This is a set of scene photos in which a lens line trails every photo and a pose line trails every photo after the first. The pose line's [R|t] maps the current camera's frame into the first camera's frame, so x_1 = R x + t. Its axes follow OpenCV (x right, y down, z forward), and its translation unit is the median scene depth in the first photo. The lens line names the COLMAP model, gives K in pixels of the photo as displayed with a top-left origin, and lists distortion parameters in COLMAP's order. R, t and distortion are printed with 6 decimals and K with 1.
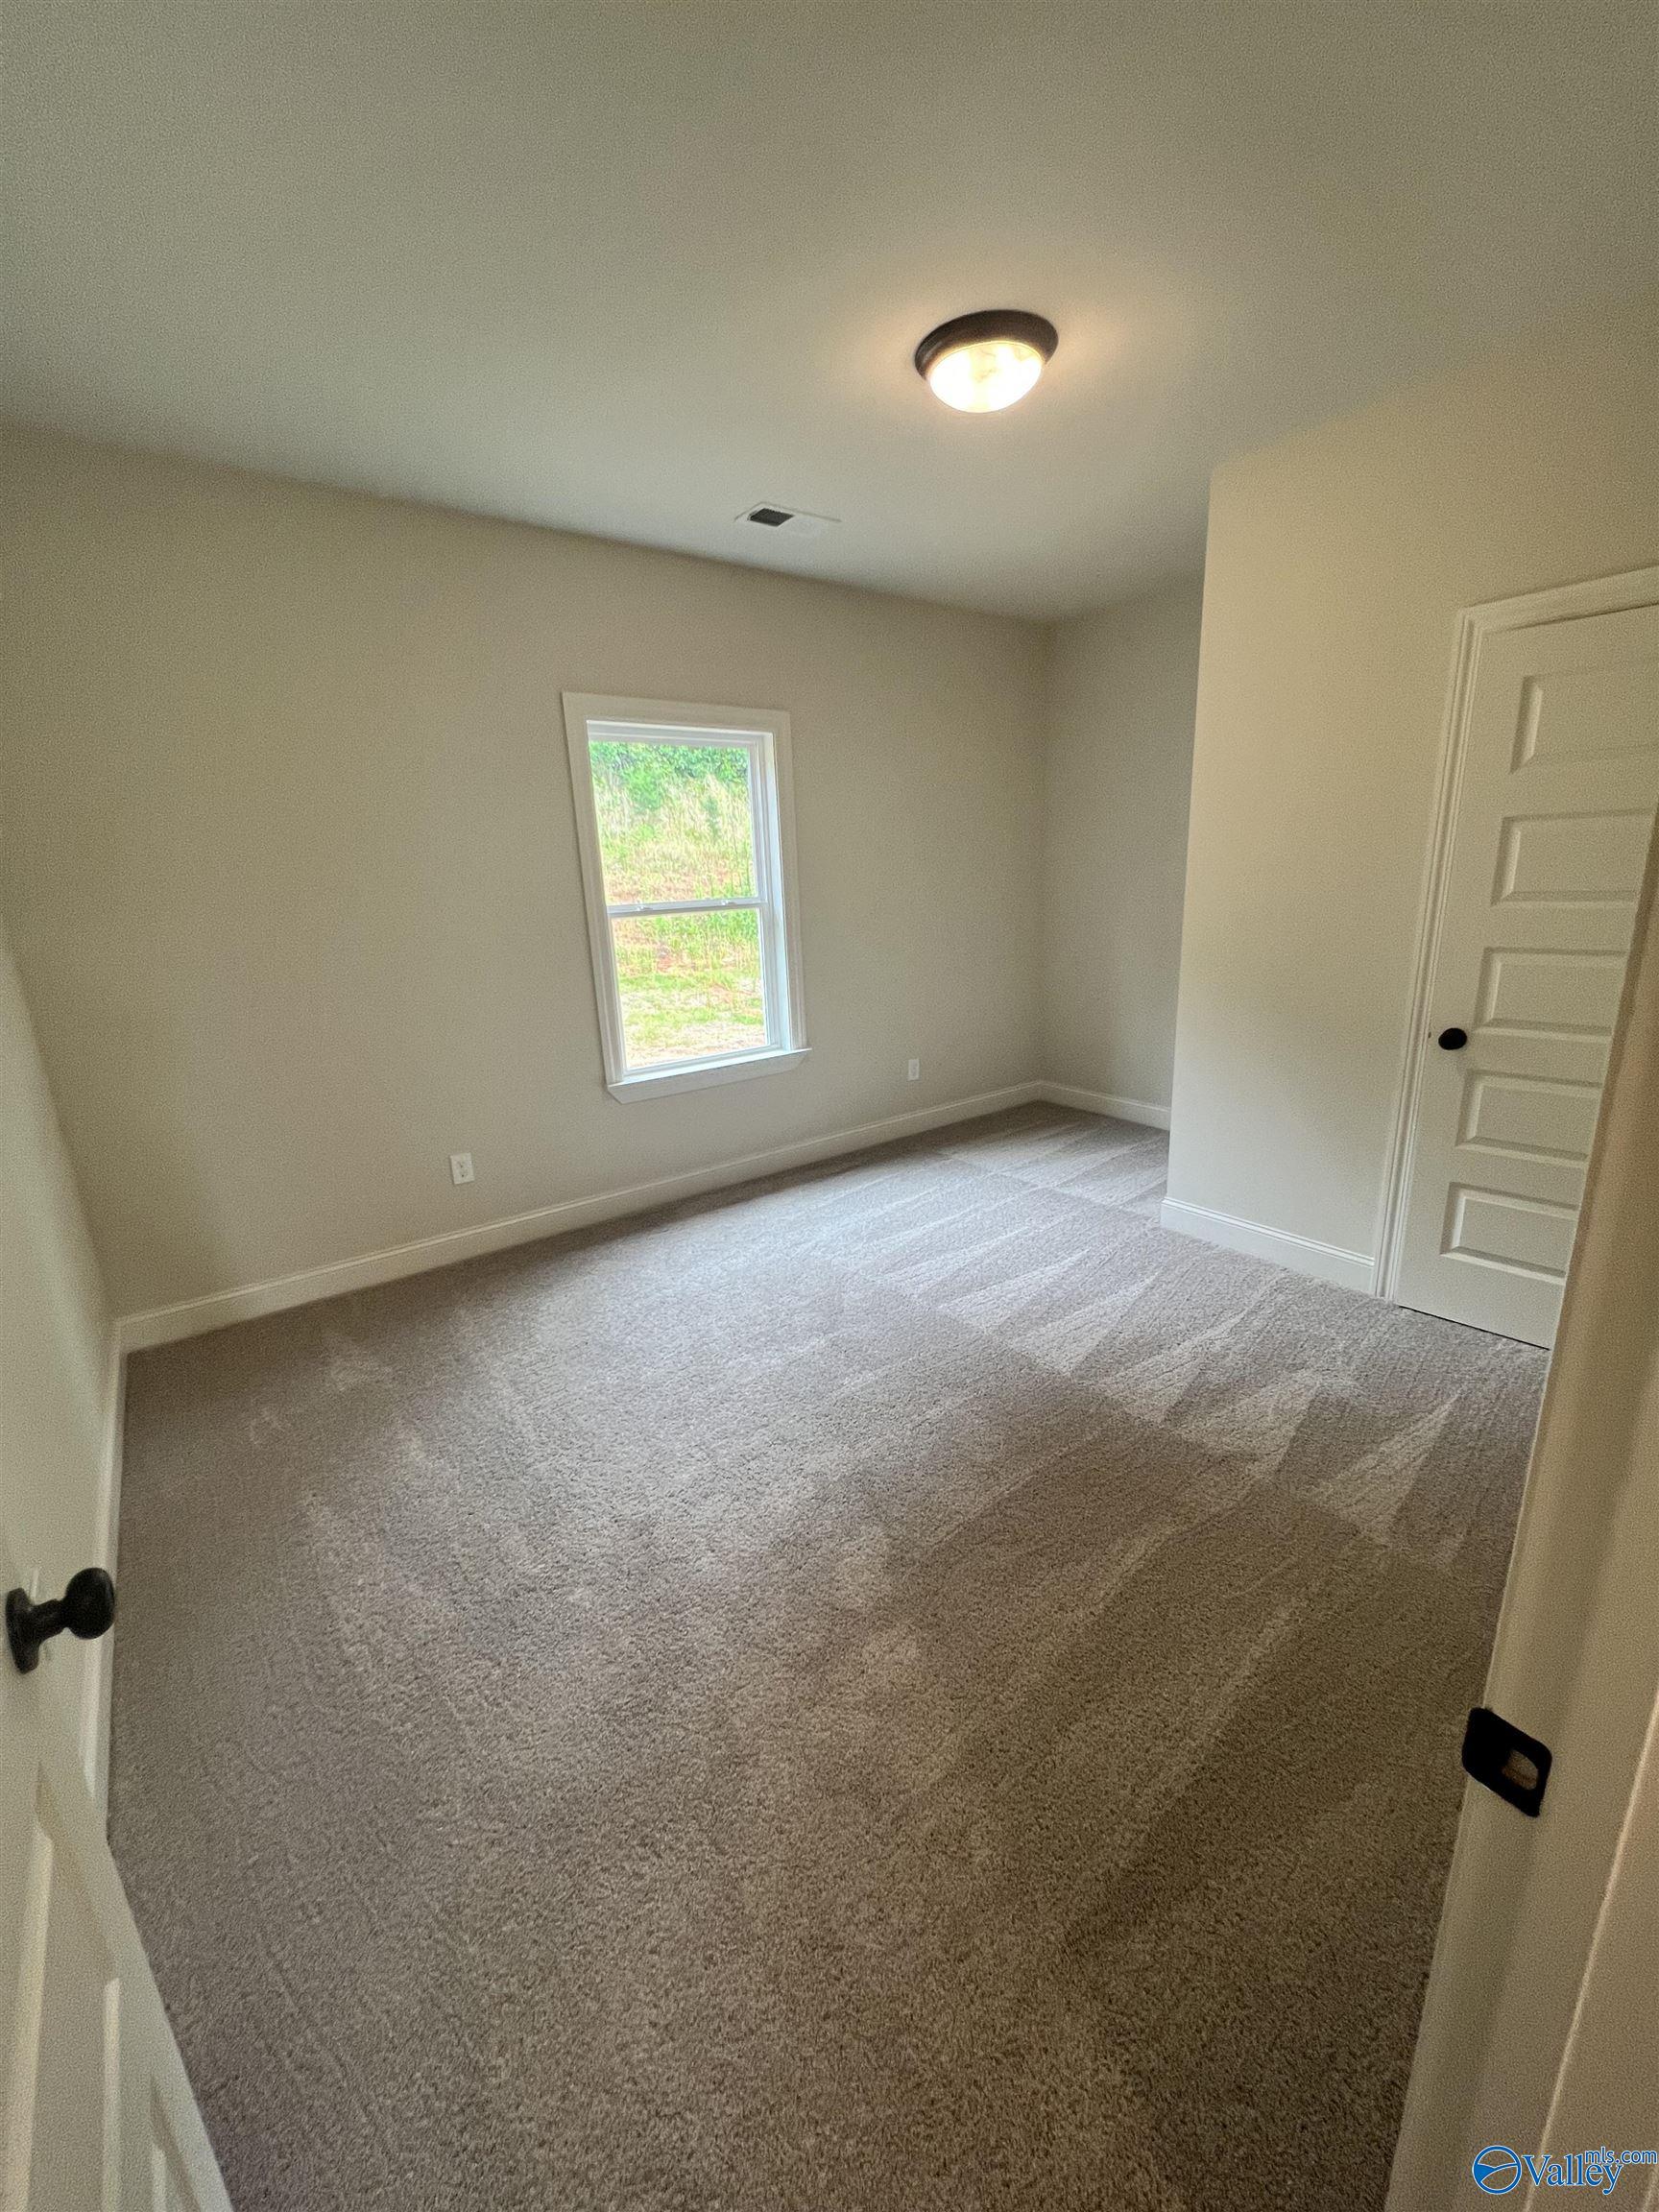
lens RADIAL K [[884.6, 0, 834.0], [0, 884.6, 1107.1], [0, 0, 1]] dist [-0.002762, 0.000537]
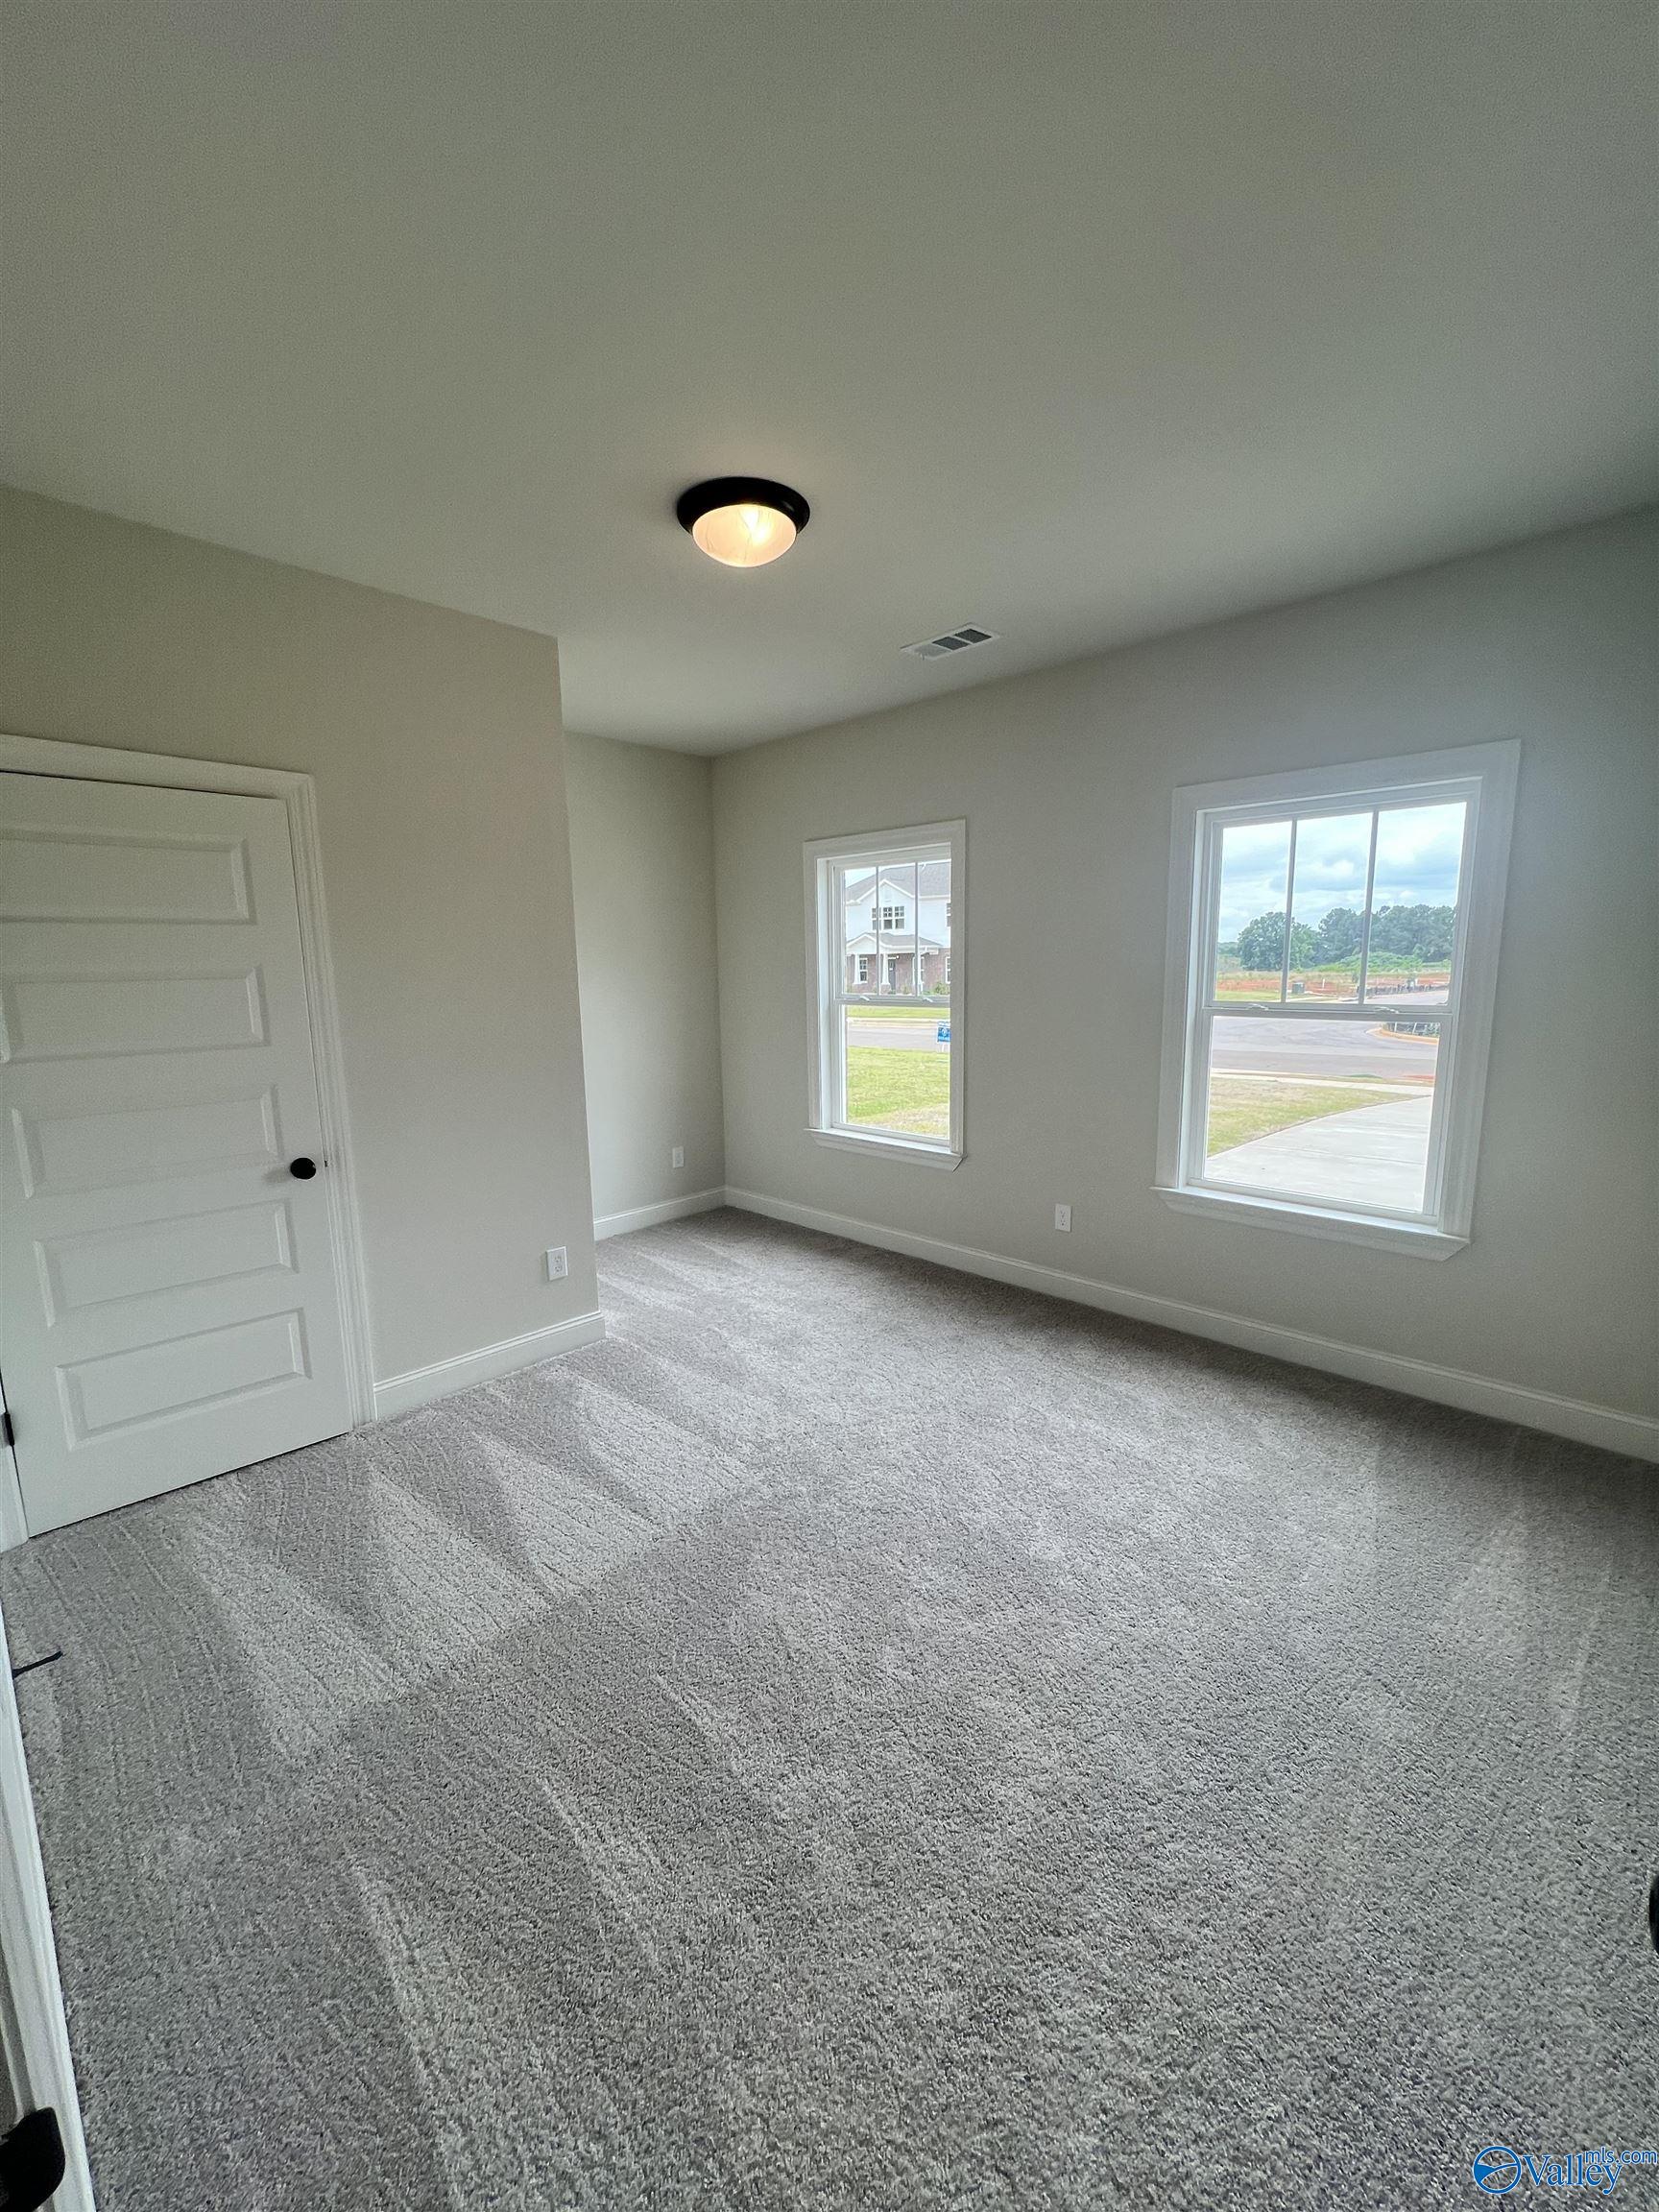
lens RADIAL K [[884.6, 0, 834.0], [0, 884.6, 1107.1], [0, 0, 1]] dist [-0.002762, 0.000537]
pose [[0.157725, 0.184093, -0.970172, 1.389394], [-0.256598, 0.956361, 0.139756, -0.342183], [0.953562, 0.226901, 0.198080, 1.061119]]
